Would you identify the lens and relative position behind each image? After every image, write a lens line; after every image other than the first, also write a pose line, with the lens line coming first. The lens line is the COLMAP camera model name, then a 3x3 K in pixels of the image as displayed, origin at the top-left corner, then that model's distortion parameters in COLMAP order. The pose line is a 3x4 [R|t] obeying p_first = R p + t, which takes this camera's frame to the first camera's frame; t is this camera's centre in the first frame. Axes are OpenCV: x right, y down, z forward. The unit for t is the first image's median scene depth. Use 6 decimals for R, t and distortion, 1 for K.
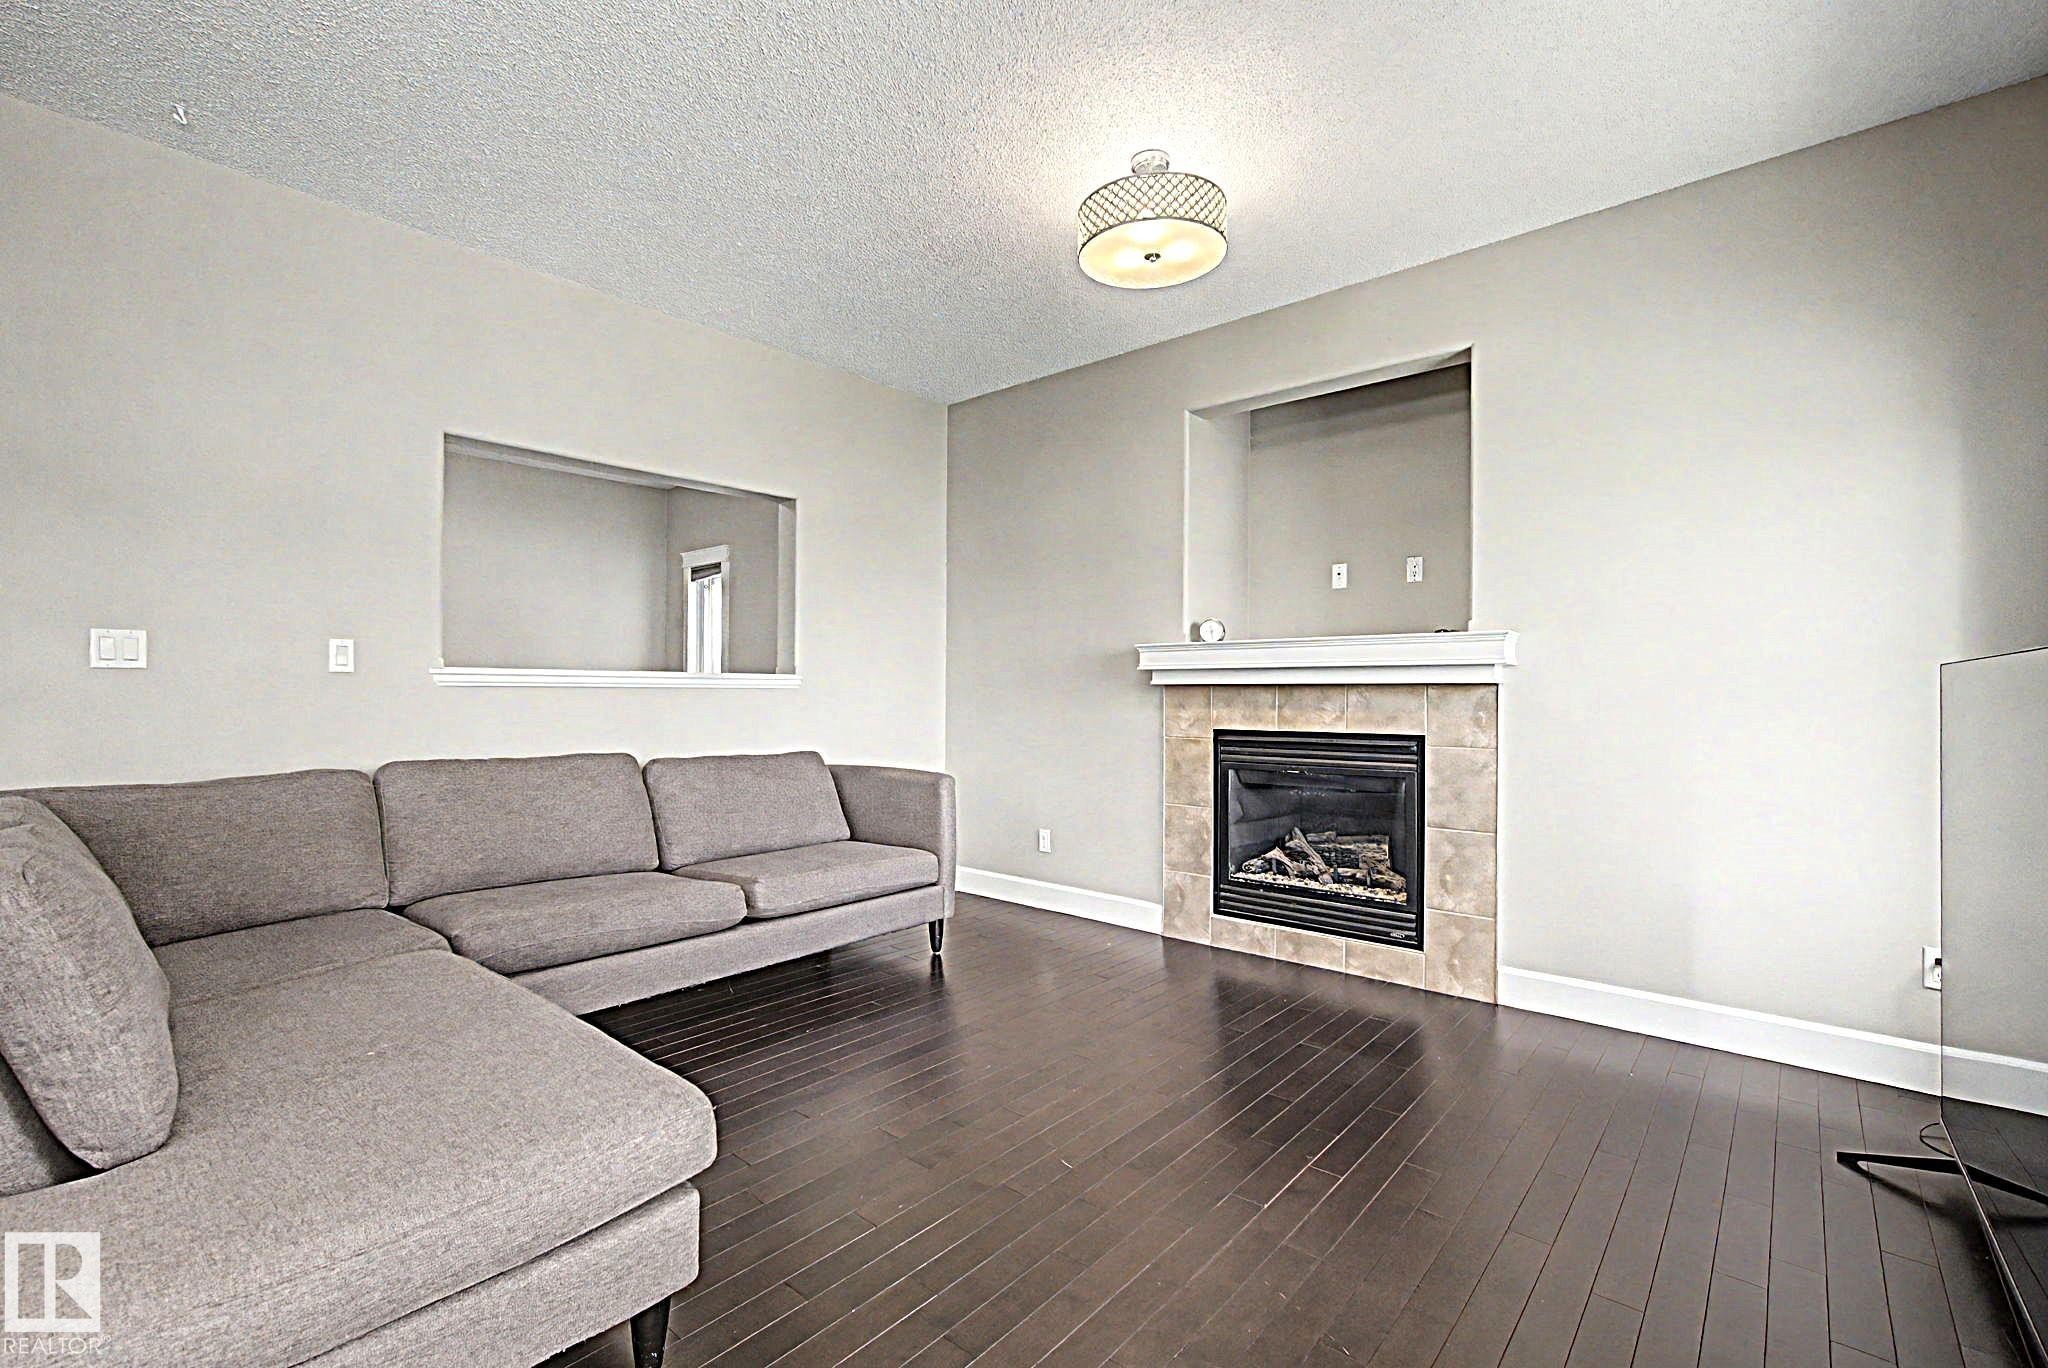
lens RADIAL K [[905.1, 0, 1018.2], [0, 905.1, 698.2], [0, 0, 1]] dist [0.000167, 0.000608]
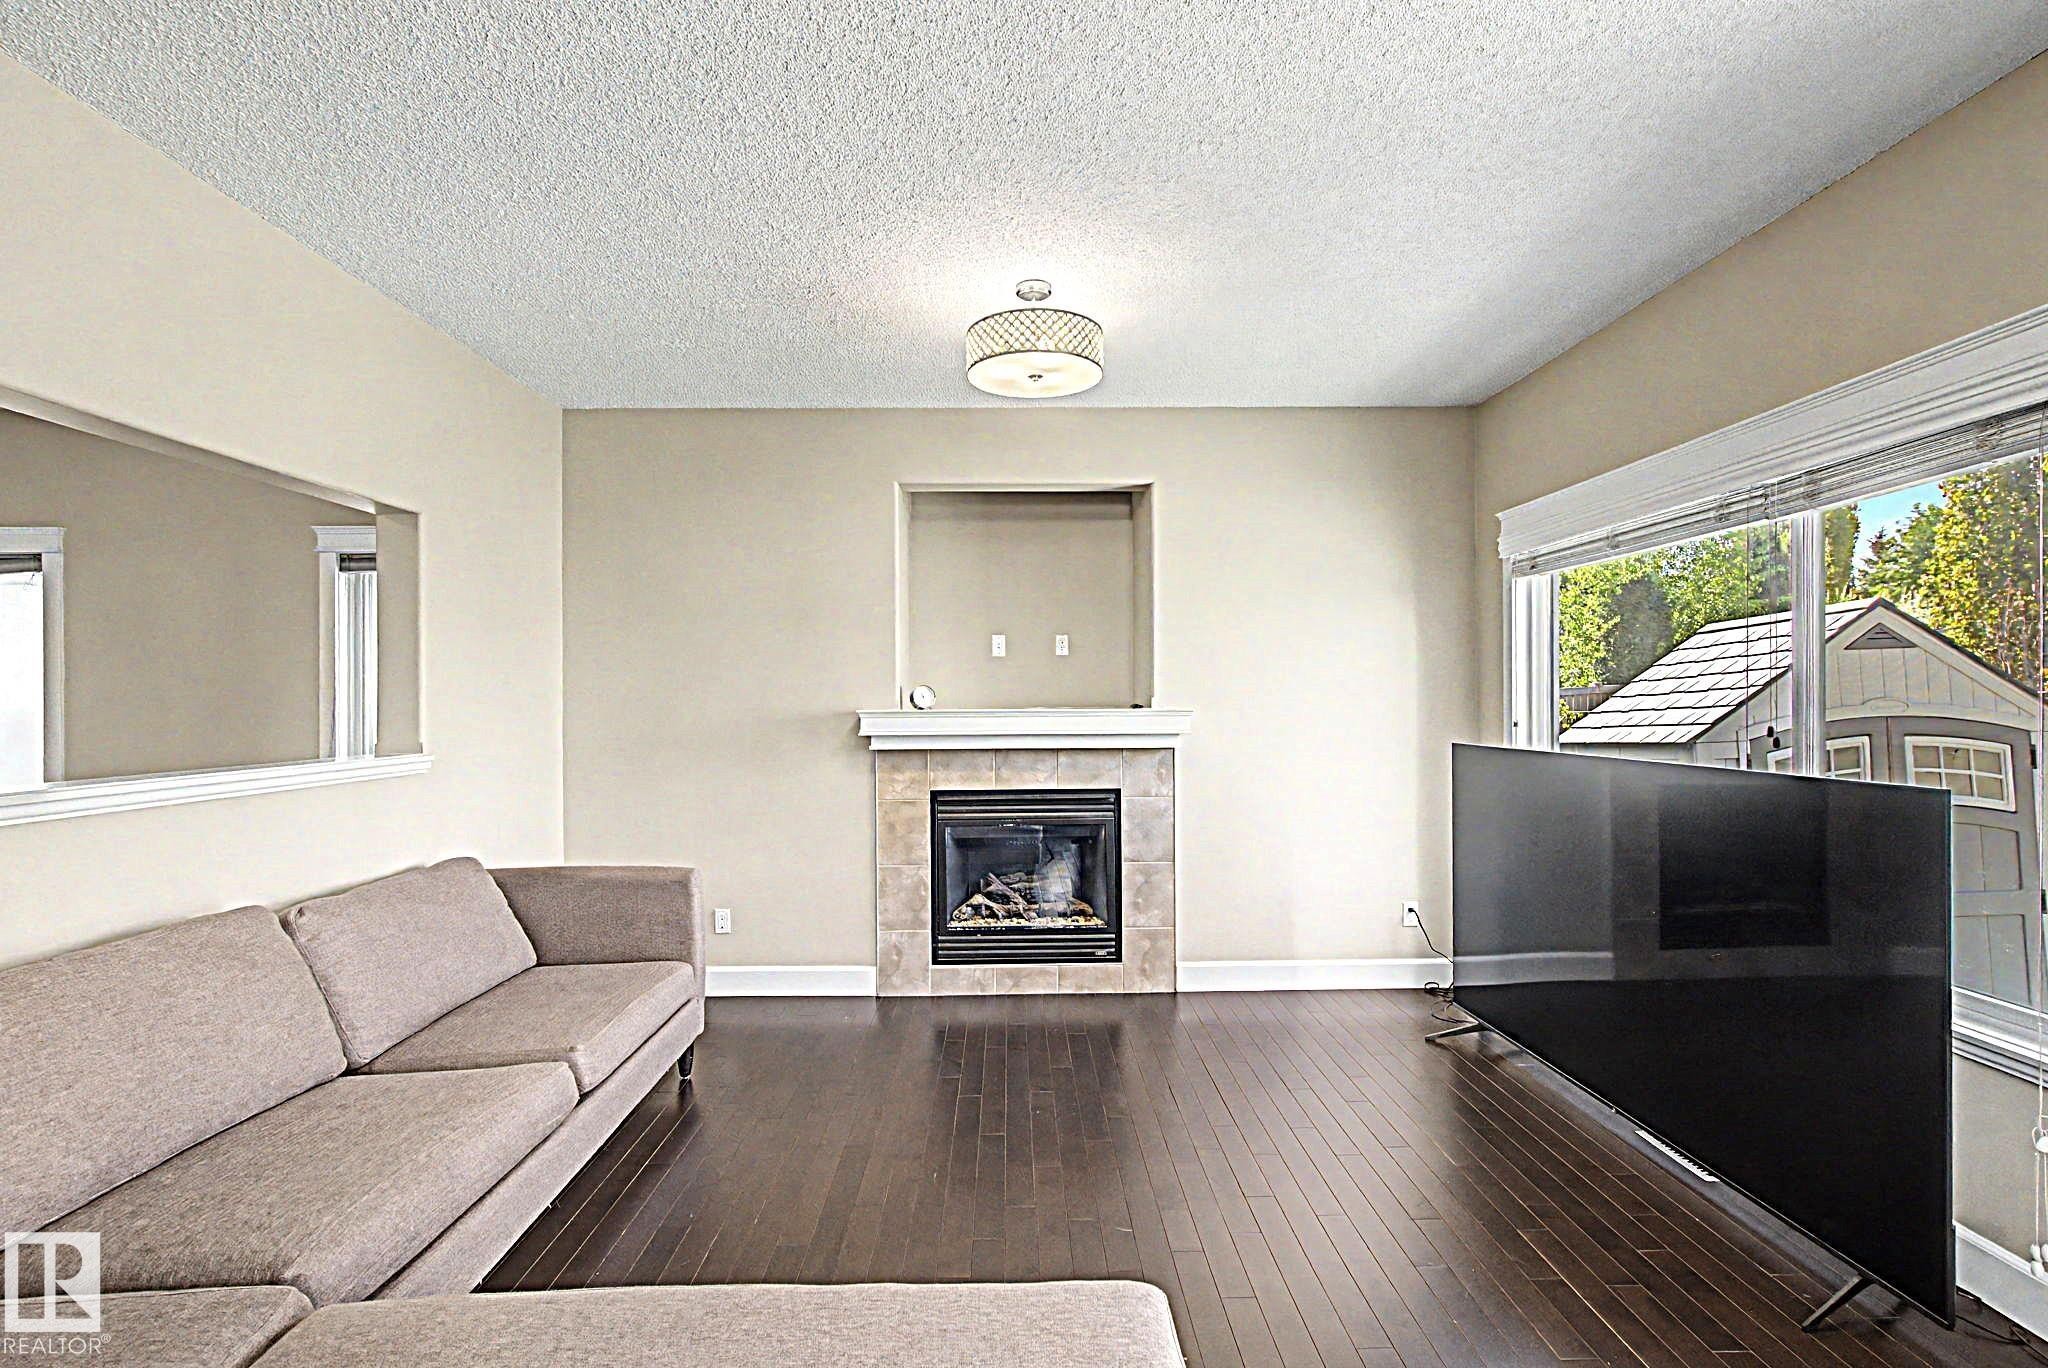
lens RADIAL K [[905.1, 0, 1018.2], [0, 905.1, 698.2], [0, 0, 1]] dist [0.000167, 0.000608]
pose [[0.738428, -0.006989, 0.674296, -0.431956], [0.010988, 0.999938, -0.001669, -0.072532], [-0.674243, 0.008641, 0.738459, 0.153994]]
